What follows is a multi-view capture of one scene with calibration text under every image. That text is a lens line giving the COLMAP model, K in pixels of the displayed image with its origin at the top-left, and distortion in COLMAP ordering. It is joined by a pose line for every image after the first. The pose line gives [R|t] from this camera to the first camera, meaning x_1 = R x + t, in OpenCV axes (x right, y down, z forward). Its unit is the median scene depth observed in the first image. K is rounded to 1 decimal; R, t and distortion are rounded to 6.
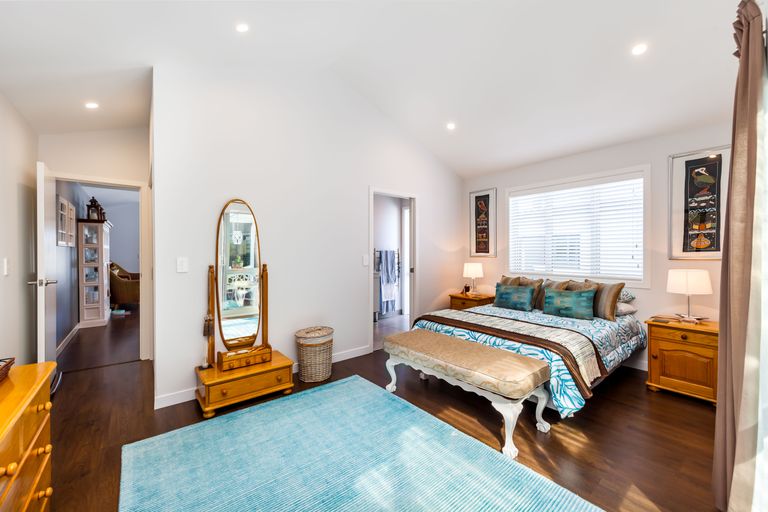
lens RADIAL K [[306.6, 0, 379.4], [0, 306.6, 250.8], [0, 0, 1]] dist [0.003549, 0.000566]
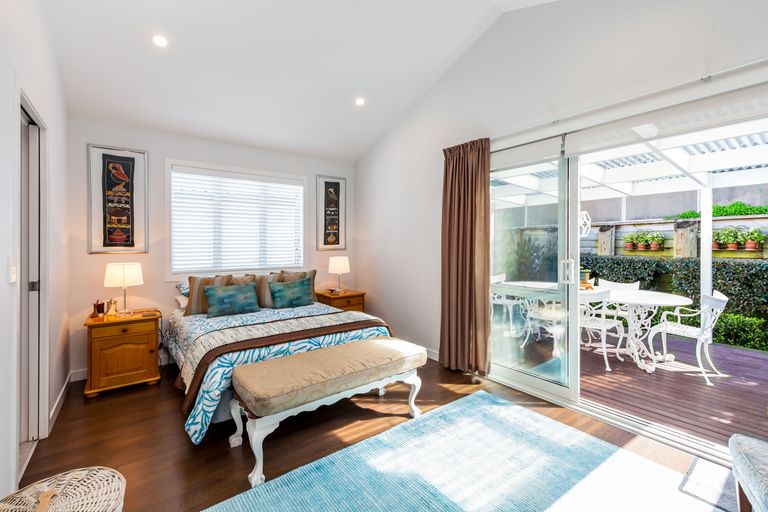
lens RADIAL K [[335.1, 0, 387.0], [0, 335.1, 244.7], [0, 0, 1]] dist [-0.003985, -0.000402]
pose [[0.003225, 0.000955, 0.999994, -0.391342], [-0.000953, 0.999999, -0.000952, 0.002825], [-0.999994, -0.000950, 0.003226, 0.494461]]
